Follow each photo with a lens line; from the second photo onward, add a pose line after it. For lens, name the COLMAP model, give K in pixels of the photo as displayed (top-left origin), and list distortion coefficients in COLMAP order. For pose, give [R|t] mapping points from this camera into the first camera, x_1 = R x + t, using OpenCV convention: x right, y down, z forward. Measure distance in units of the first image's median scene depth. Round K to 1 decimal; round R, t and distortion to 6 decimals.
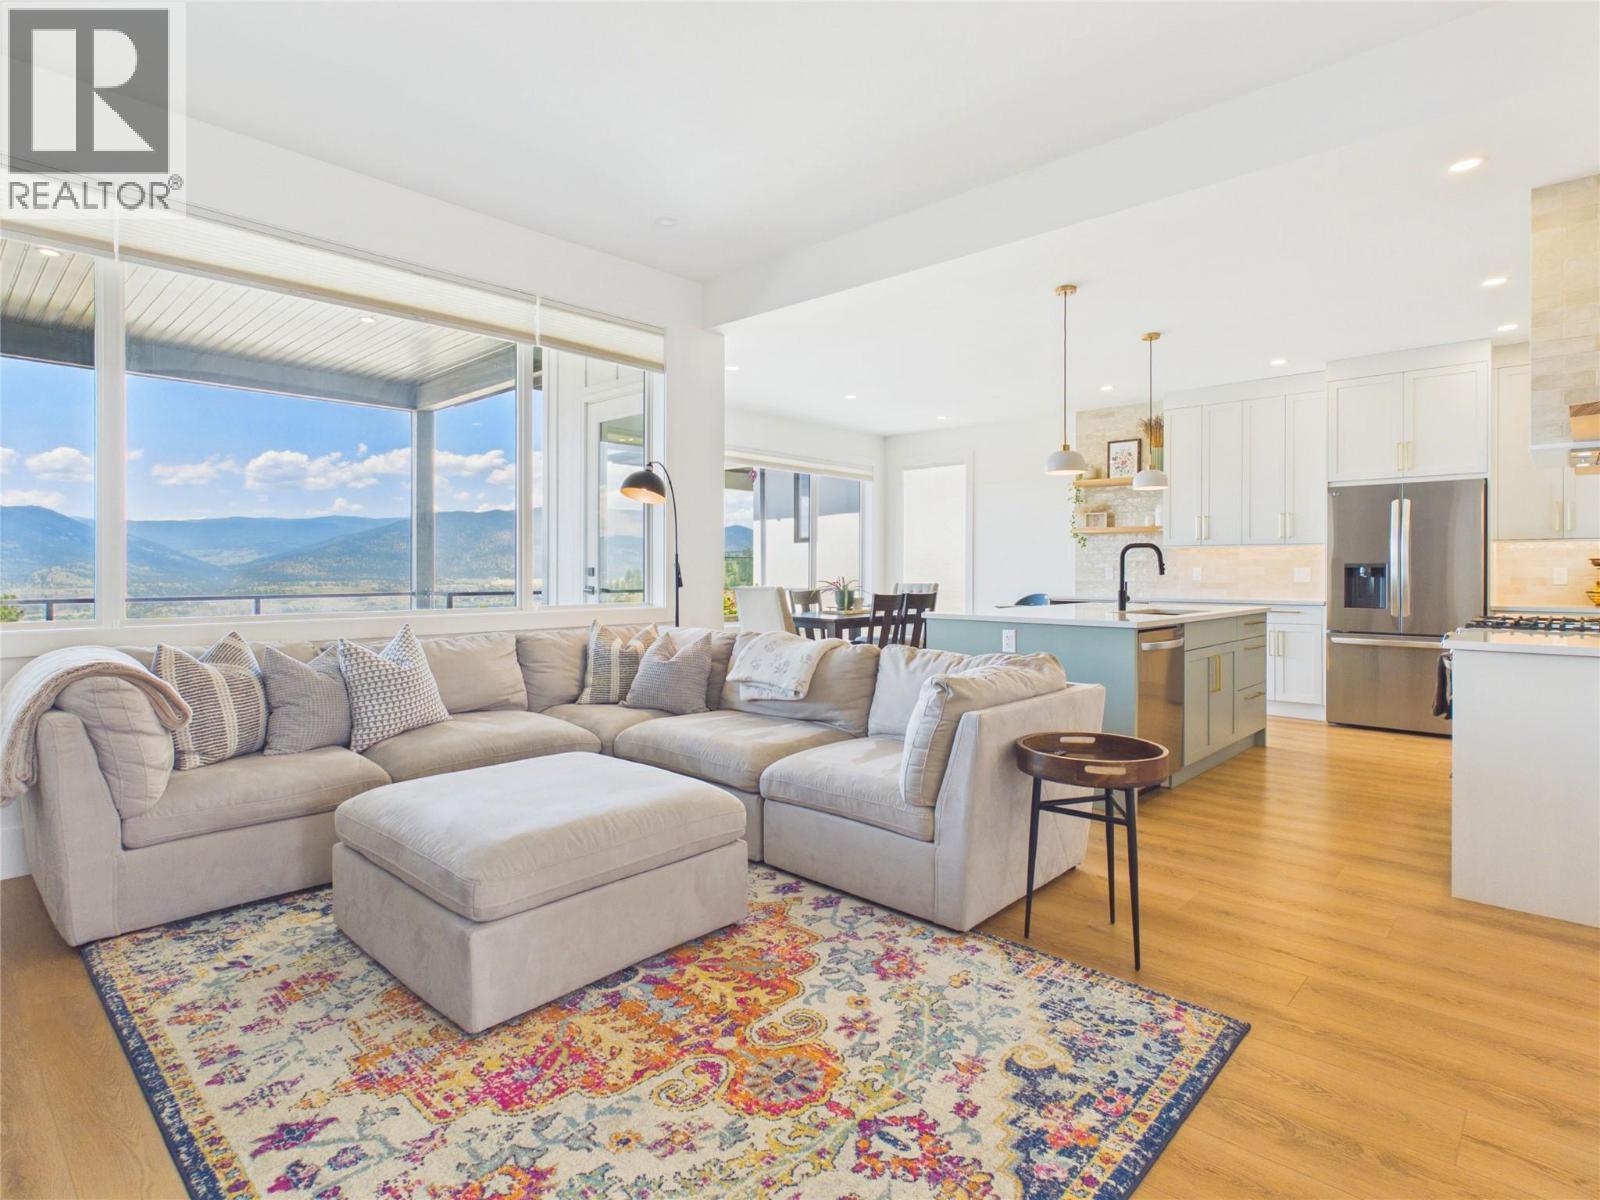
lens RADIAL K [[842.2, 0, 801.2], [0, 842.2, 571.4], [0, 0, 1]] dist [0.003414, 0.000079]
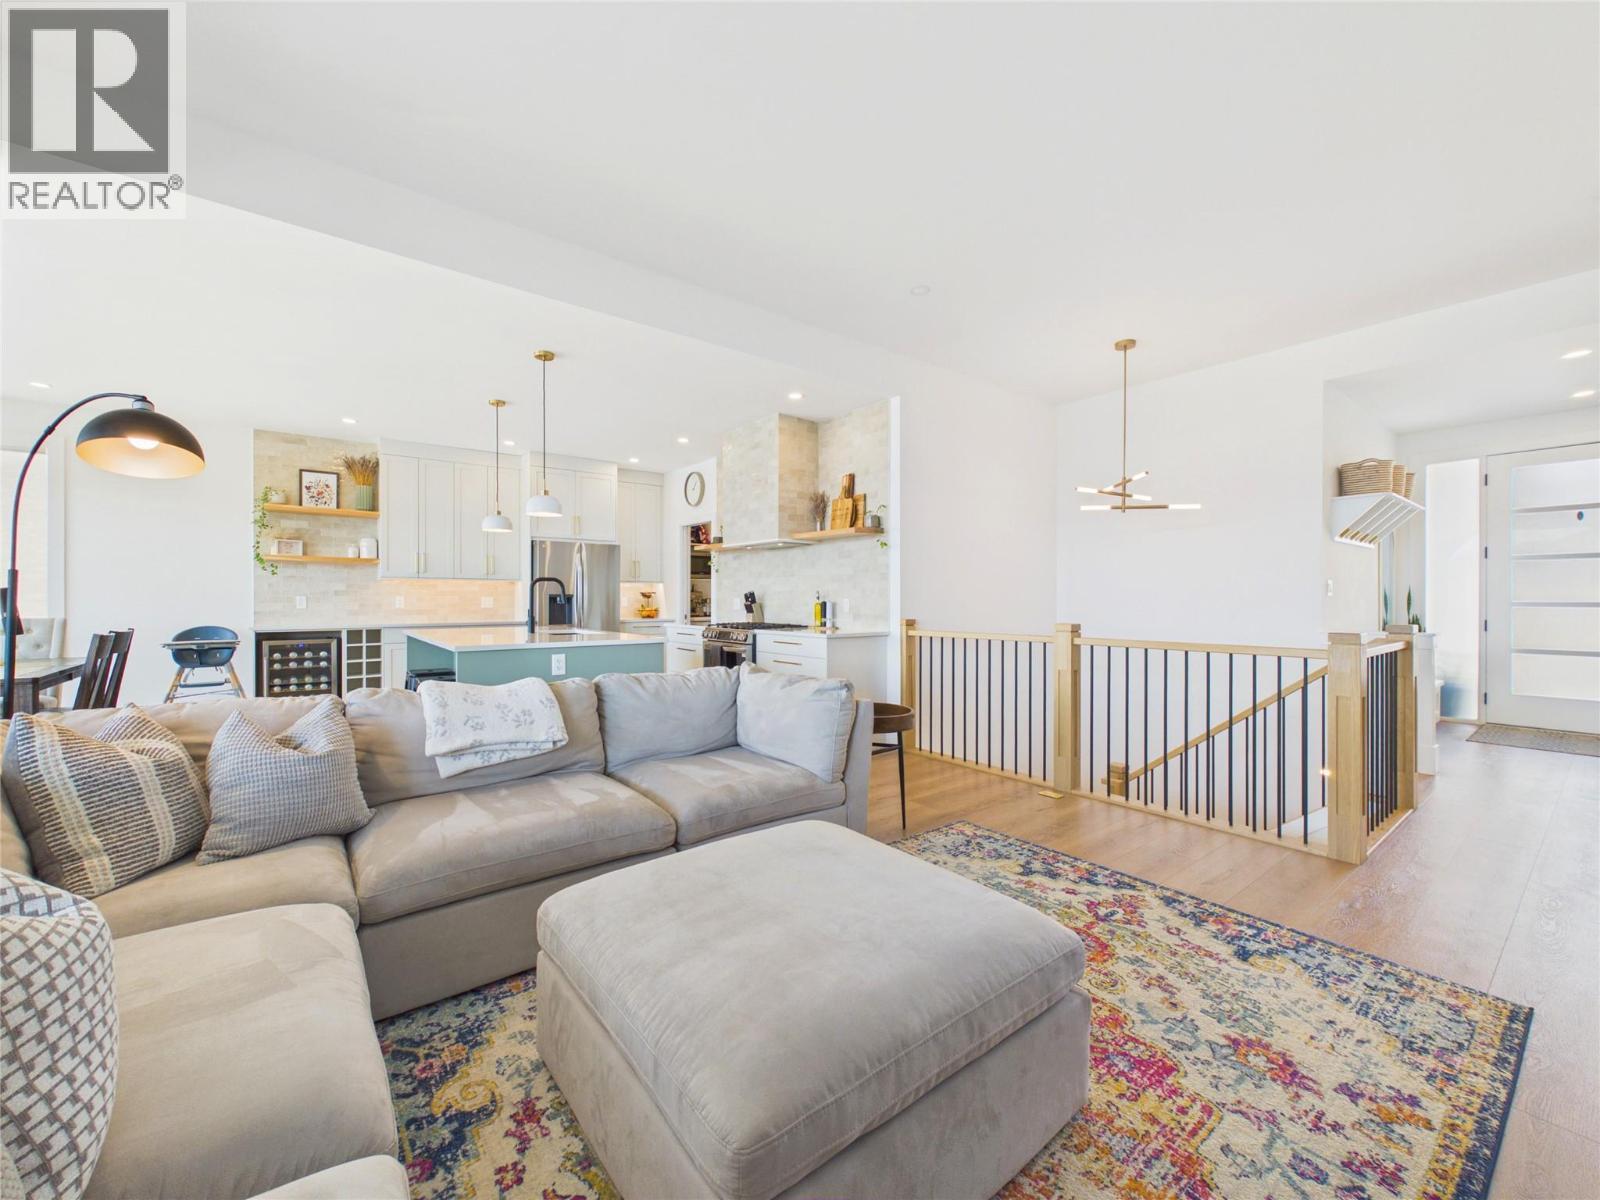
lens RADIAL K [[641.1, 0, 799.9], [0, 641.1, 600.0], [0, 0, 1]] dist [0.000979, 0.000100]
pose [[0.164458, -0.002769, 0.986380, -0.666268], [0.000611, 0.999996, 0.002706, -0.004305], [-0.986384, 0.000158, 0.164459, 0.698140]]
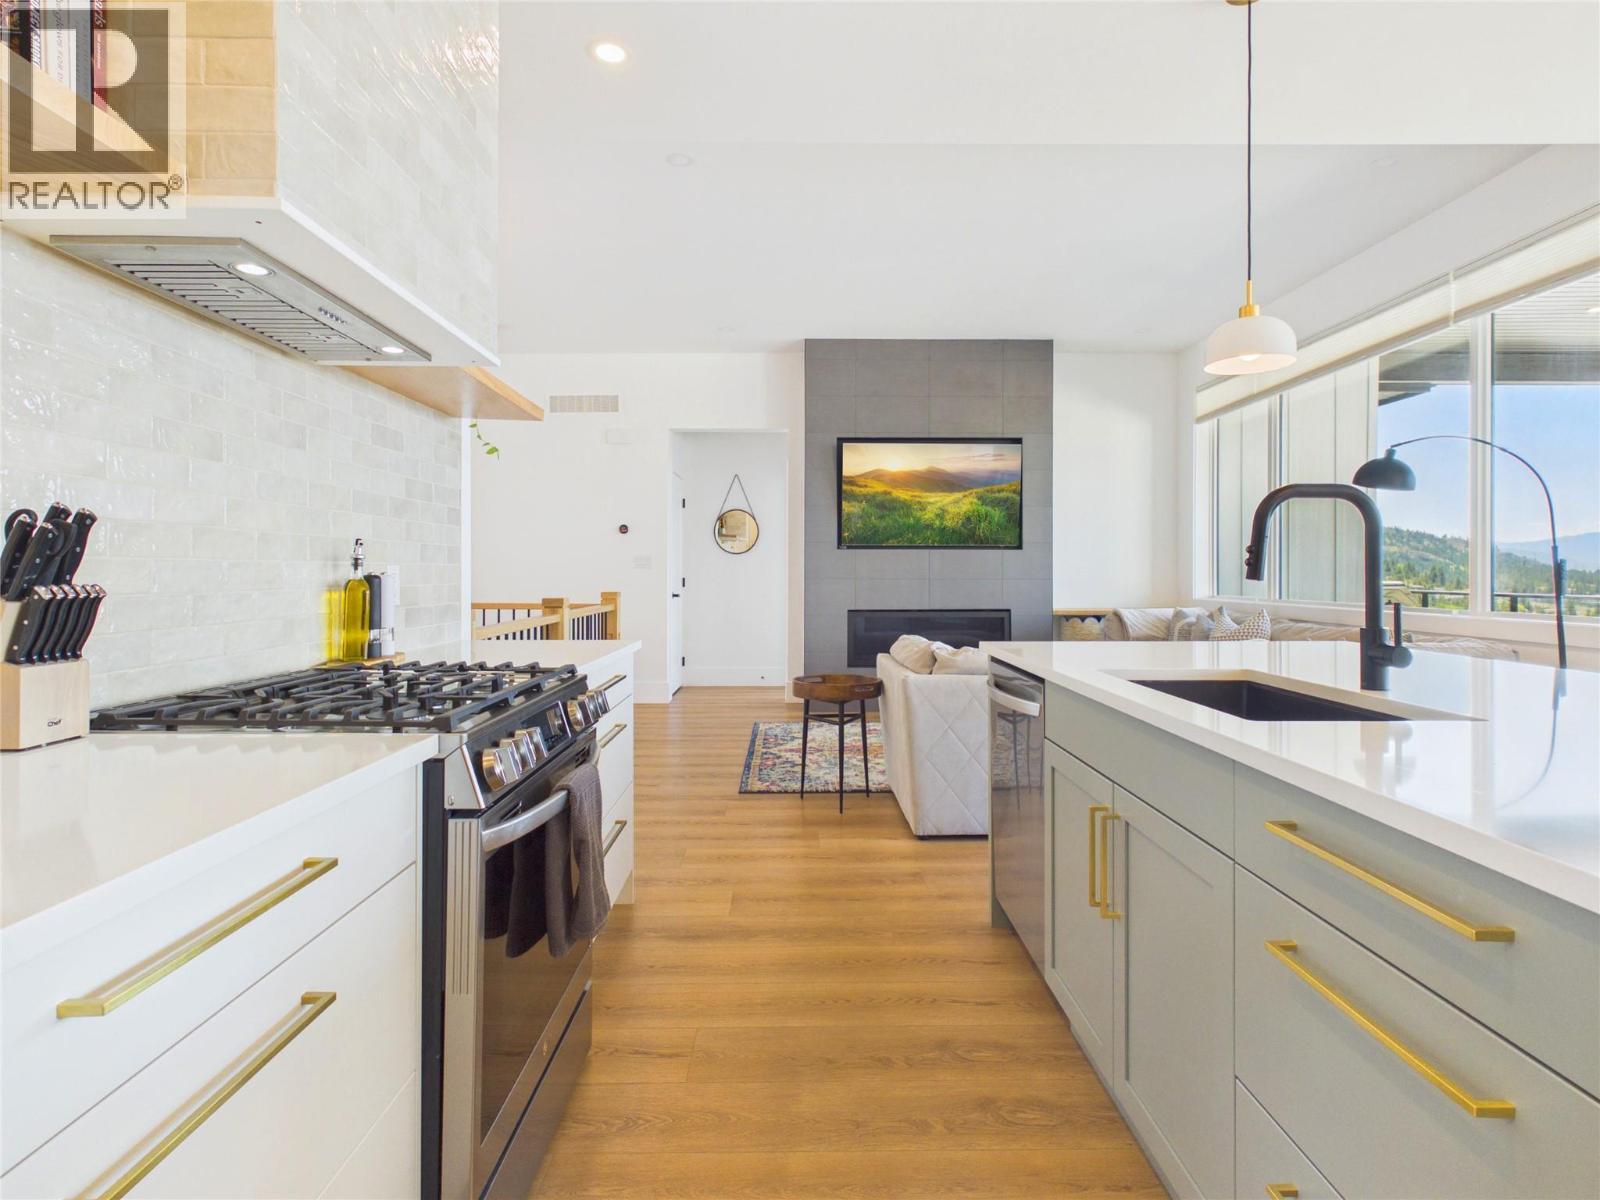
lens RADIAL K [[842.2, 0, 793.9], [0, 842.2, 570.6], [0, 0, 1]] dist [0.003414, 0.000079]
pose [[-0.732144, -0.002570, -0.681145, 1.124439], [-0.001632, 0.999997, -0.002019, 0.001471], [0.681148, -0.000367, -0.732146, 1.591823]]
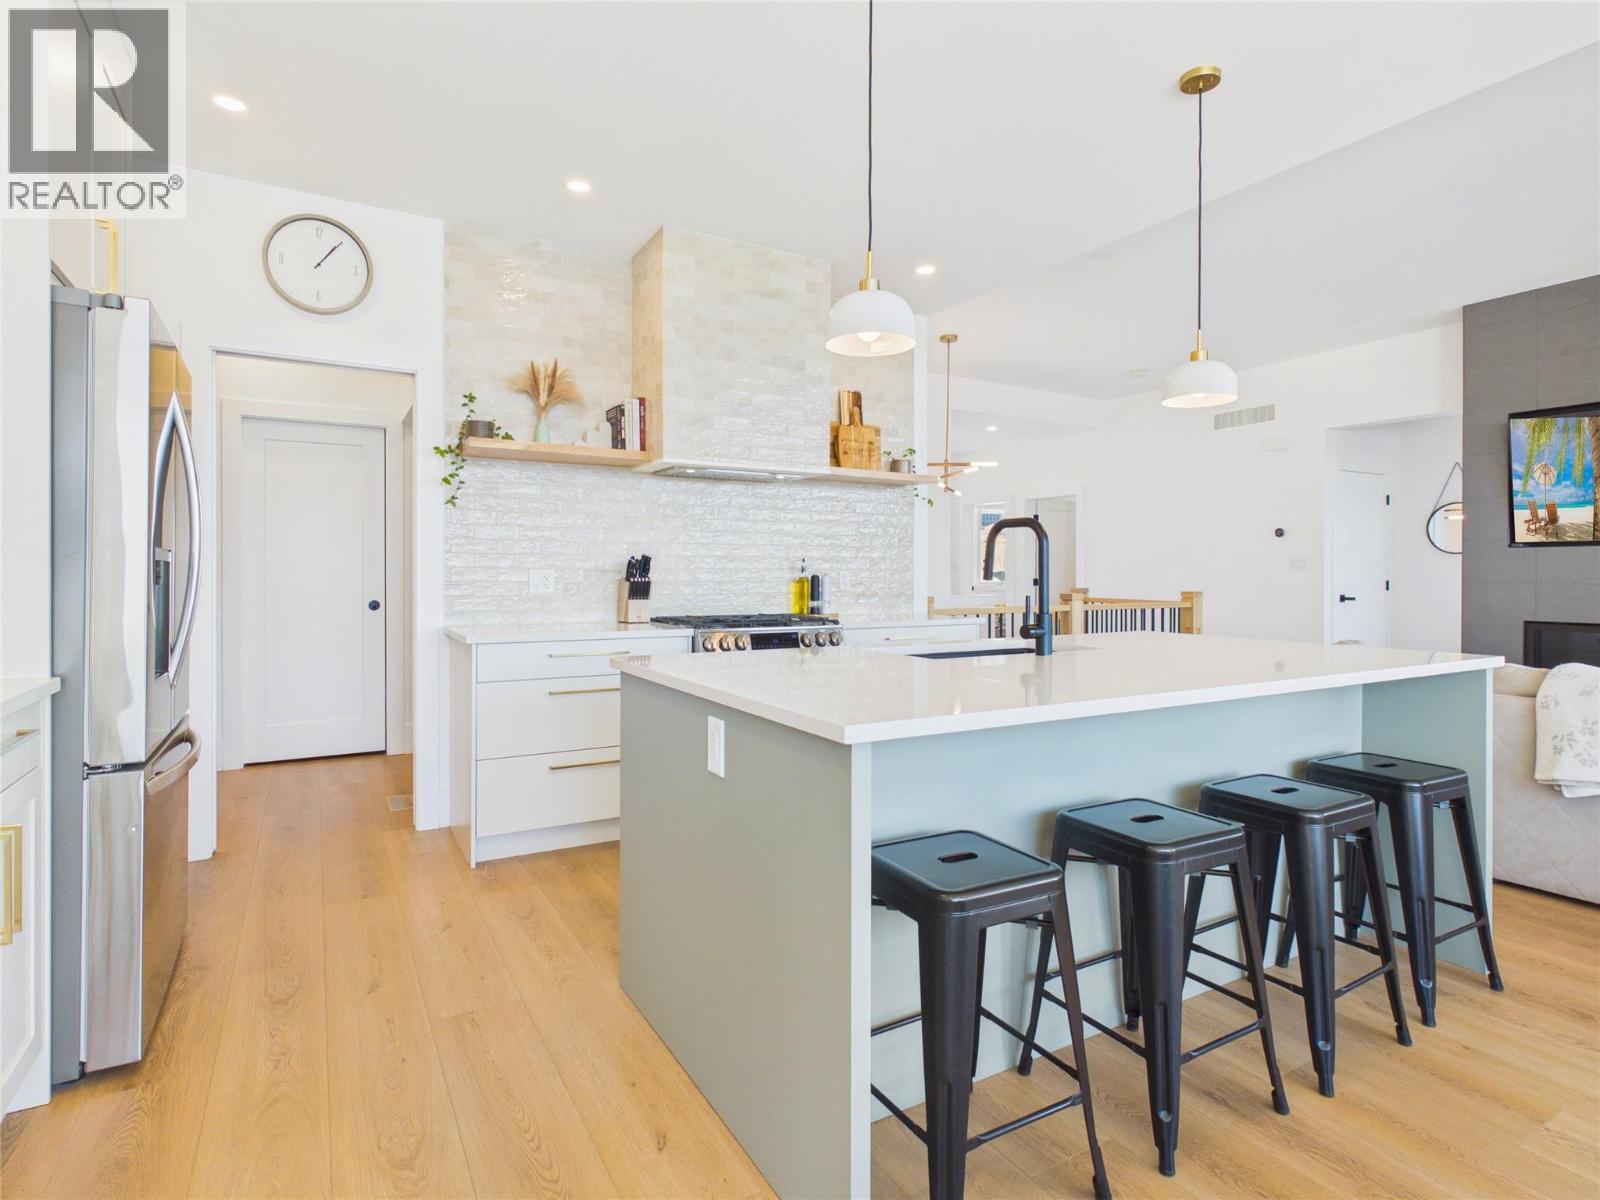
lens RADIAL K [[842.2, 0, 801.9], [0, 842.2, 573.6], [0, 0, 1]] dist [0.003414, 0.000079]
pose [[-0.956229, -0.002761, 0.292605, 0.546285], [-0.002235, 0.999995, 0.002133, -0.001566], [-0.292610, 0.001385, -0.956231, 2.203272]]
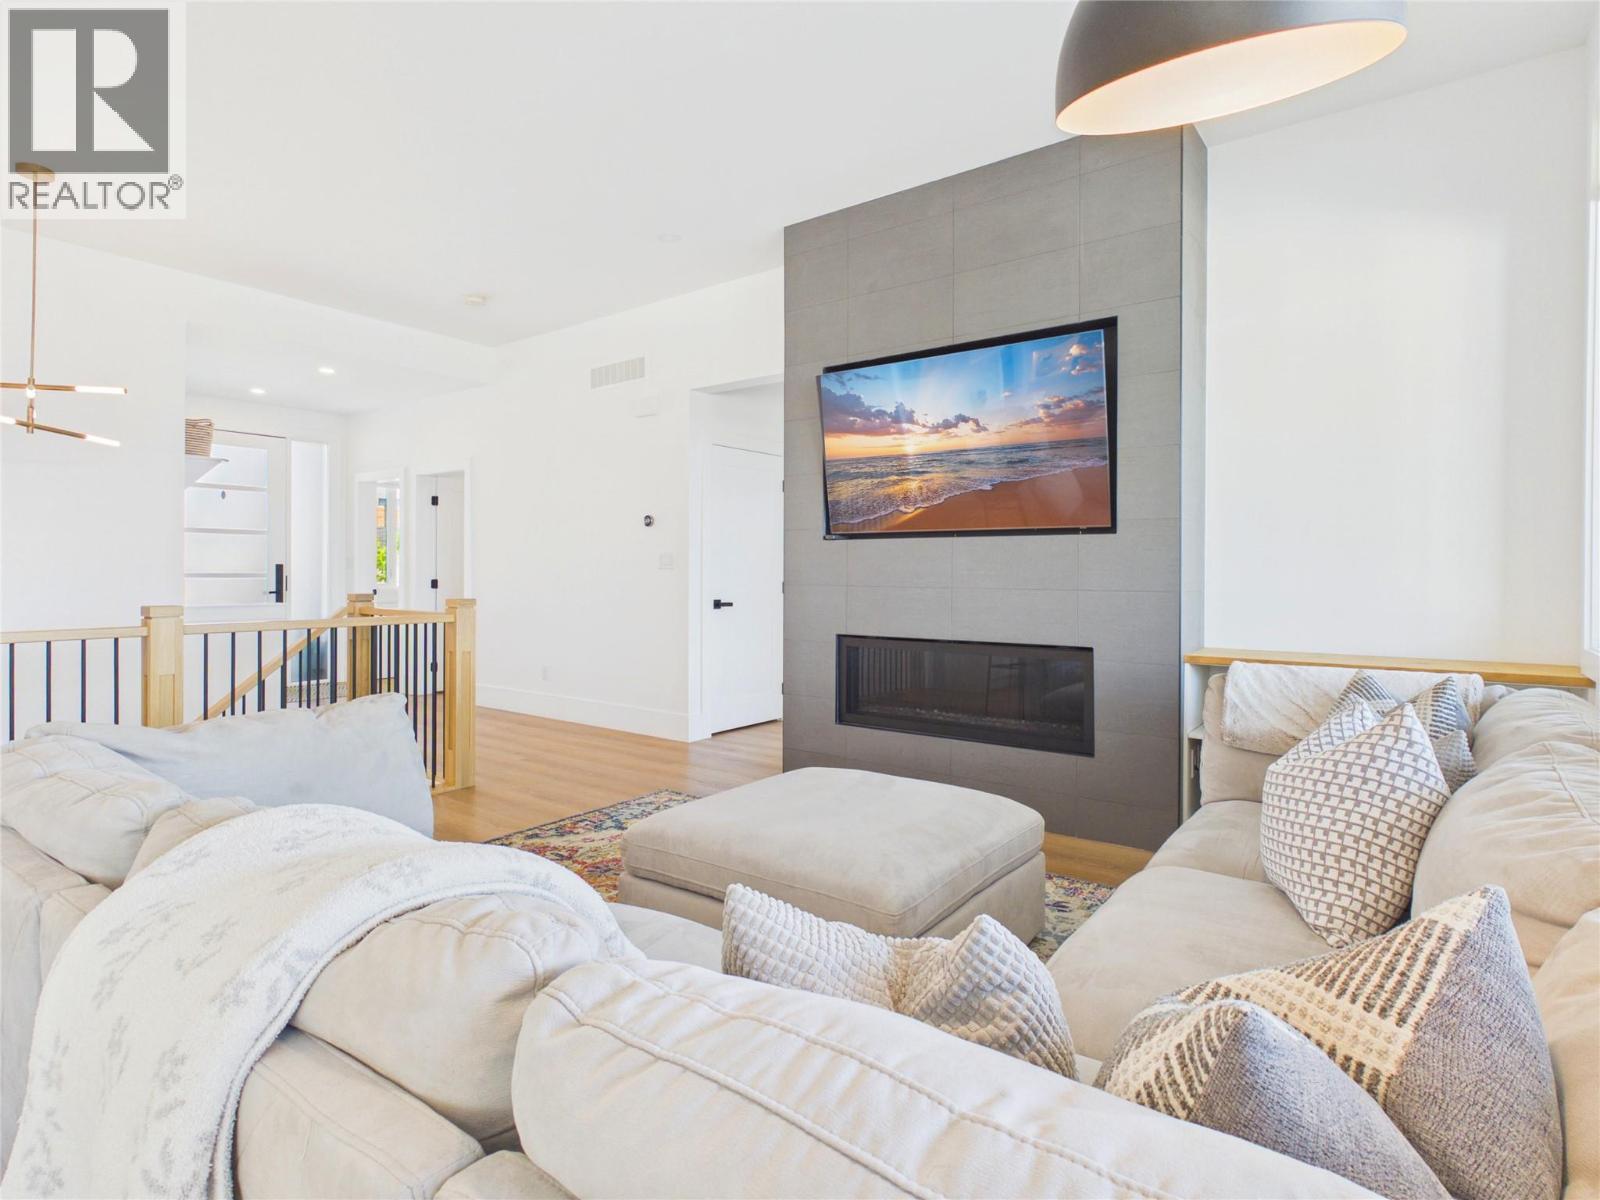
lens RADIAL K [[842.2, 0, 799.0], [0, 842.2, 577.1], [0, 0, 1]] dist [0.003414, 0.000079]
pose [[-0.994971, -0.004336, -0.100070, -0.127540], [-0.004862, 0.999976, 0.005012, -0.002182], [0.100046, 0.005474, -0.994968, 1.490151]]
